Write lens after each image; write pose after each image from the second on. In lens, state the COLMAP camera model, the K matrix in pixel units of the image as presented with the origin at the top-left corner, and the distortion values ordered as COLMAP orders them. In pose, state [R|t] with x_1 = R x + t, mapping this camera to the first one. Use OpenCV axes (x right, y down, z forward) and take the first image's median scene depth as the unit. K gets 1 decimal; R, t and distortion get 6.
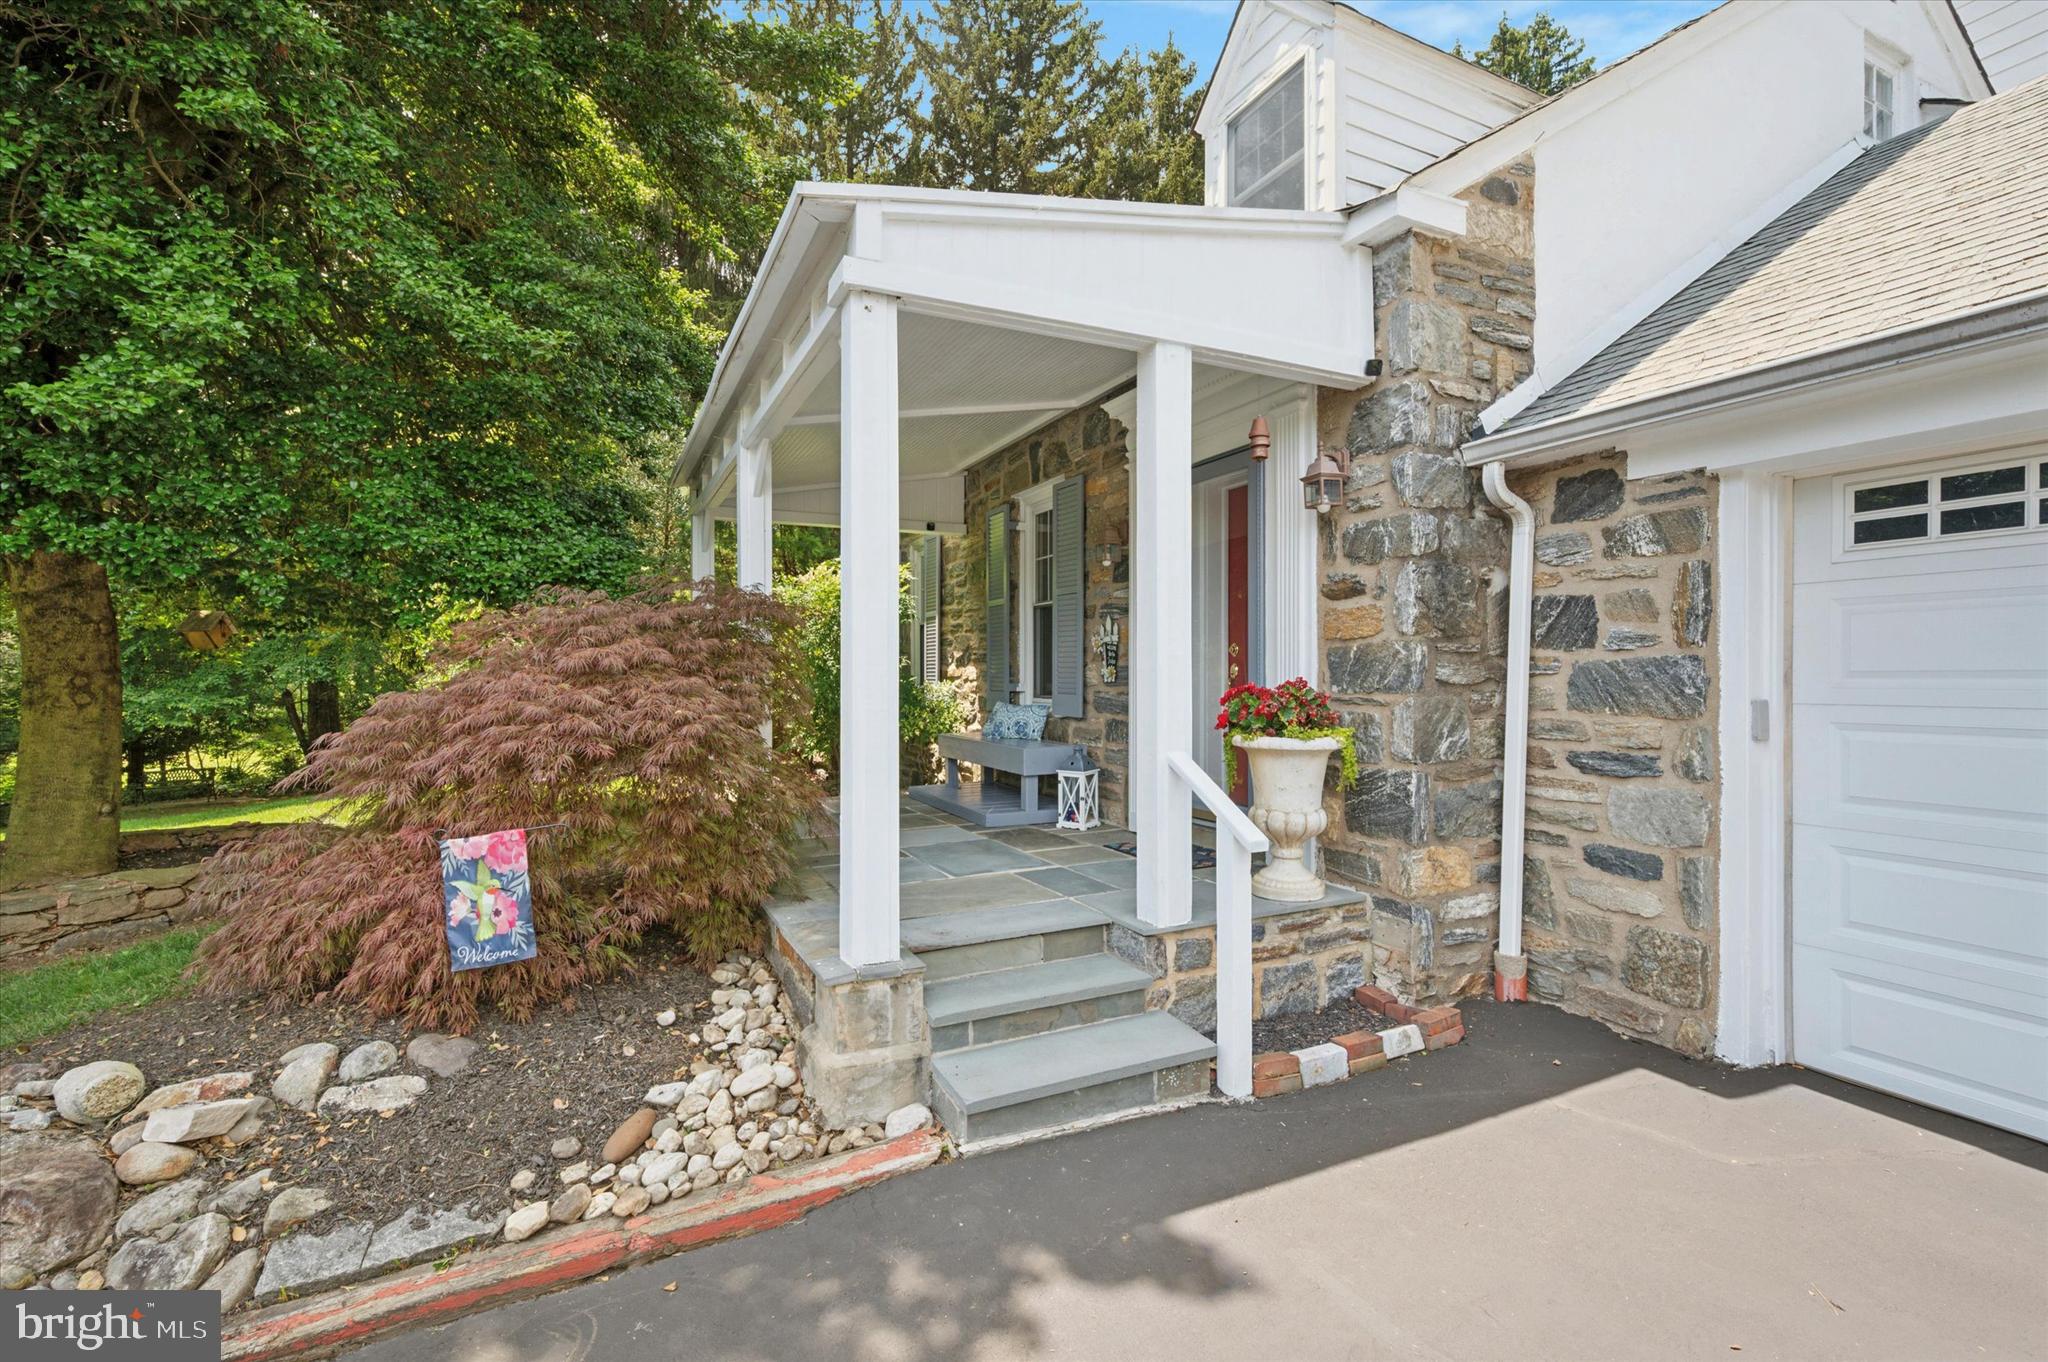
lens RADIAL K [[902.4, 0, 1030.5], [0, 902.4, 677.0], [0, 0, 1]] dist [-0.003972, -0.000544]
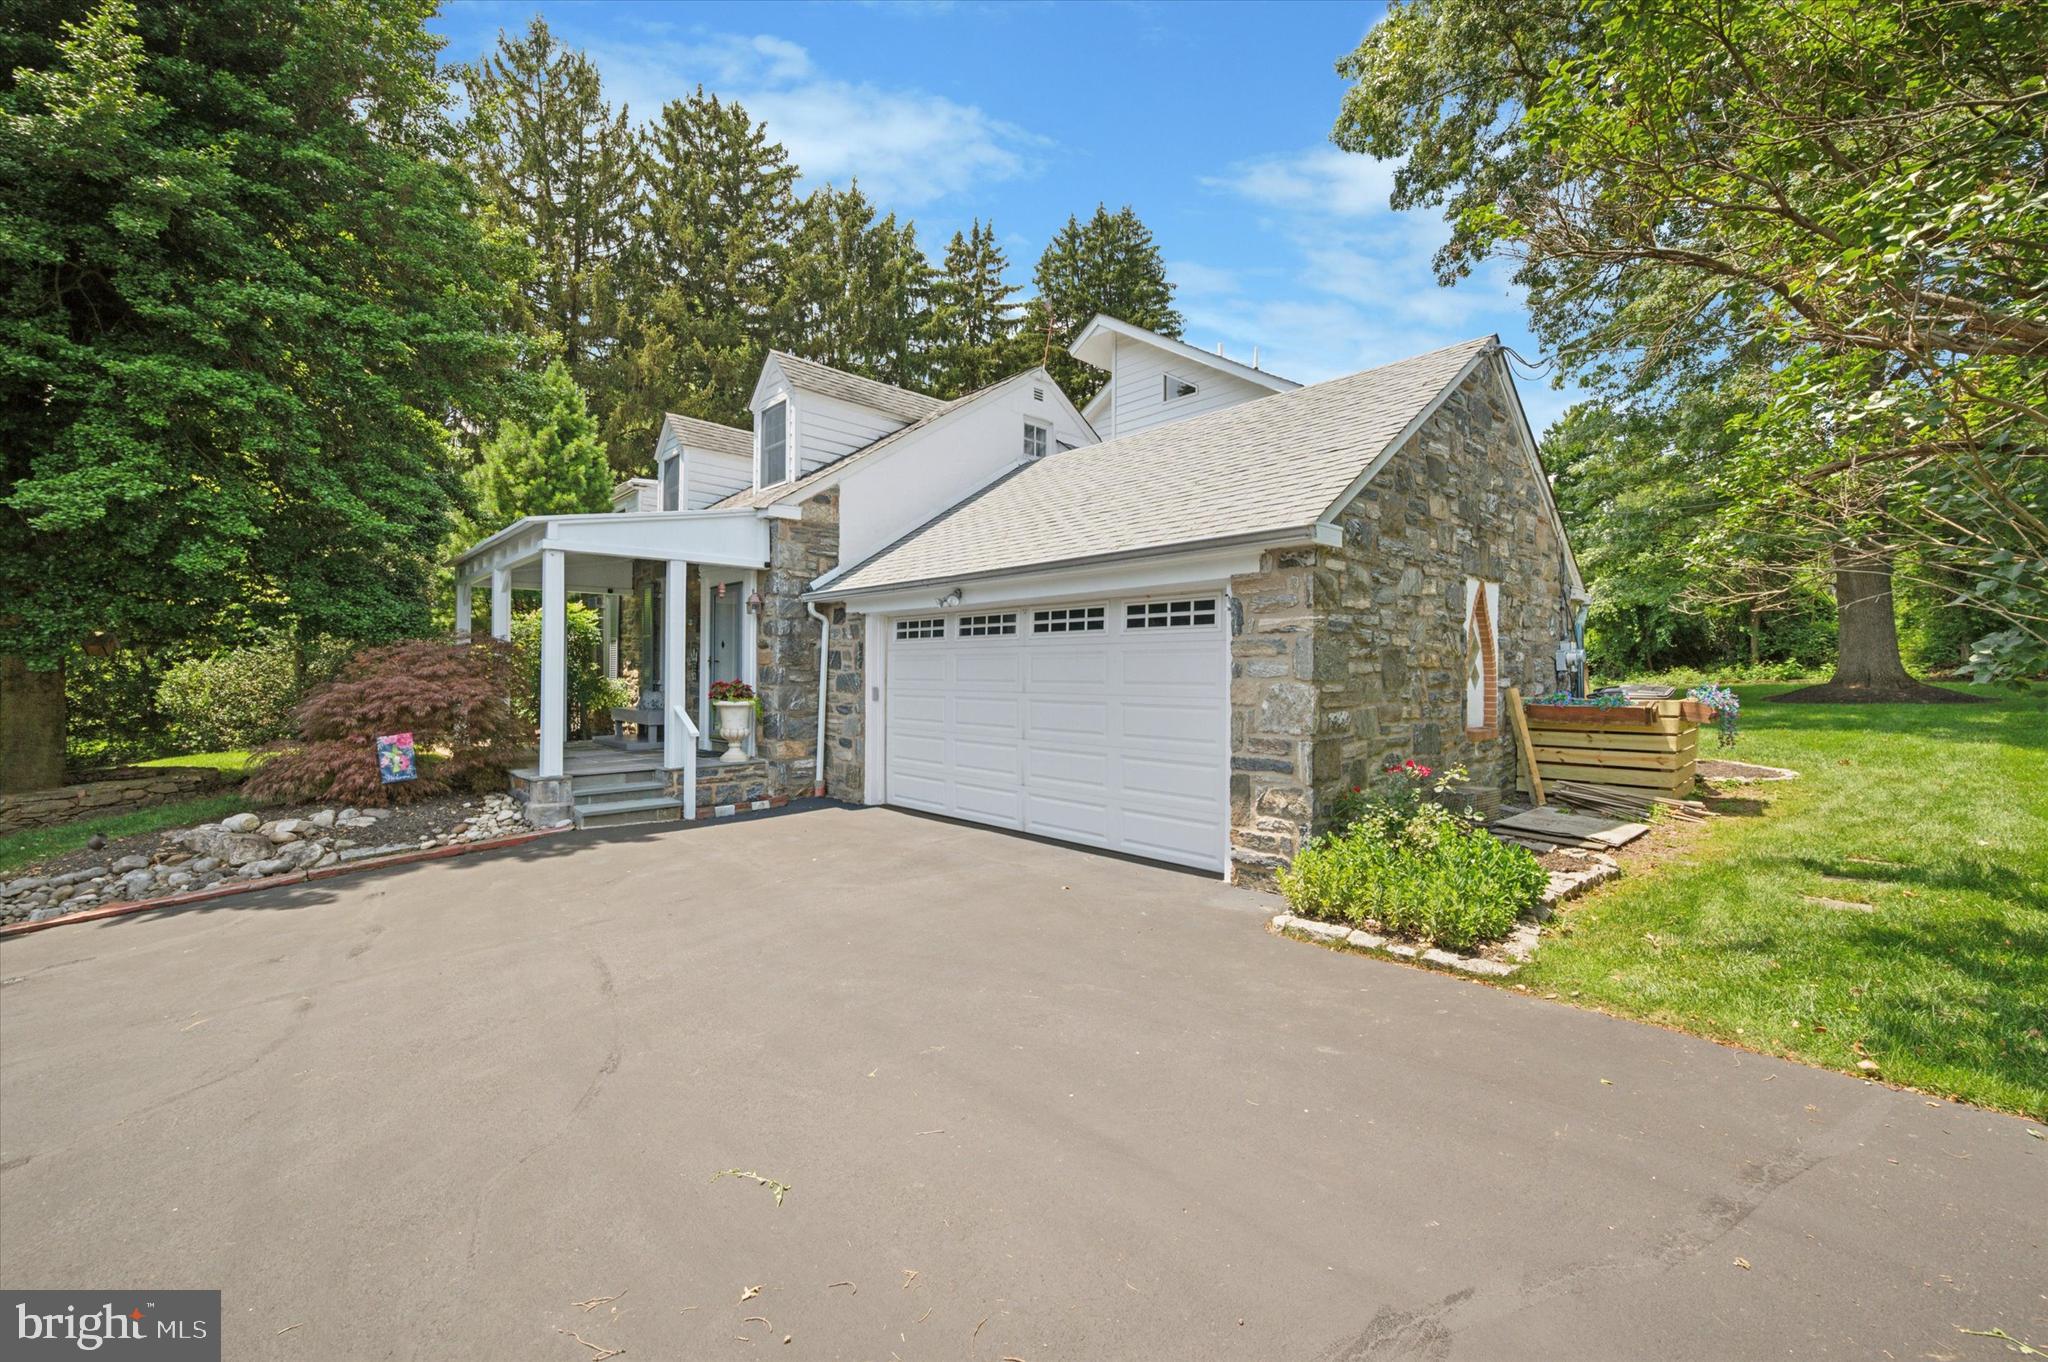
lens RADIAL K [[809.0, 0, 1029.8], [0, 809.0, 667.7], [0, 0, 1]] dist [-0.006212, -0.000314]
pose [[0.952611, 0.008867, 0.304062, 0.397108], [-0.007021, 0.999950, -0.007163, -0.022256], [-0.304111, 0.004689, 0.952625, -1.556168]]
